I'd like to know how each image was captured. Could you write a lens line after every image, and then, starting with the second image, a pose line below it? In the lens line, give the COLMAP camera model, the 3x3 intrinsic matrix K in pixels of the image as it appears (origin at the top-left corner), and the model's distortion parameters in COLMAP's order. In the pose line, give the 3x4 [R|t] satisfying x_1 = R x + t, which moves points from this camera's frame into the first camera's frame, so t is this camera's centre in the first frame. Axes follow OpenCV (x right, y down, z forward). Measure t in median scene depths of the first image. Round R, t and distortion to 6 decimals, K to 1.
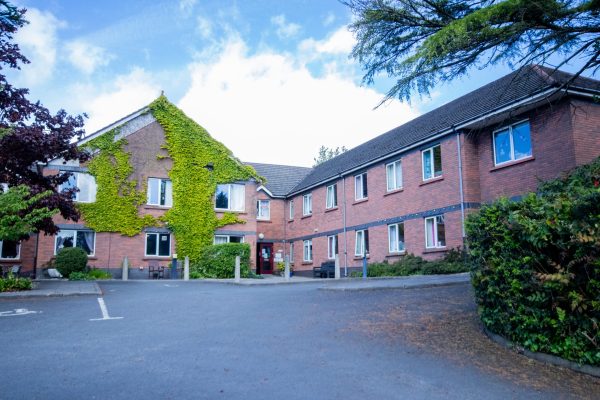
lens RADIAL K [[522.4, 0, 300.0], [0, 522.4, 200.0], [0, 0, 1]] dist [0.007175, 0.004414]
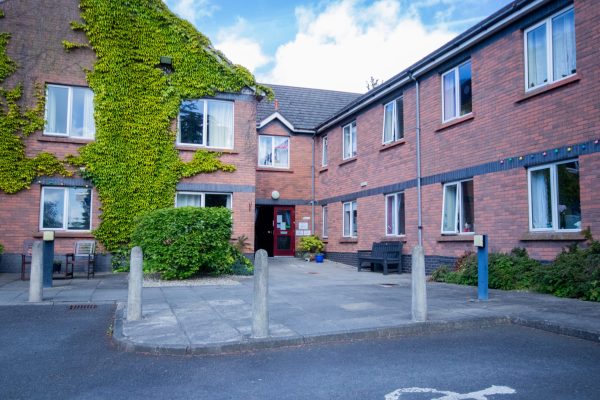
lens RADIAL K [[522.4, 0, 300.0], [0, 522.4, 200.0], [0, 0, 1]] dist [0.007175, 0.004414]
pose [[0.994996, 0.005032, -0.099790, 0.019777], [0.002550, 0.997127, 0.075708, 0.033779], [0.099885, -0.075584, 0.992124, 0.456498]]
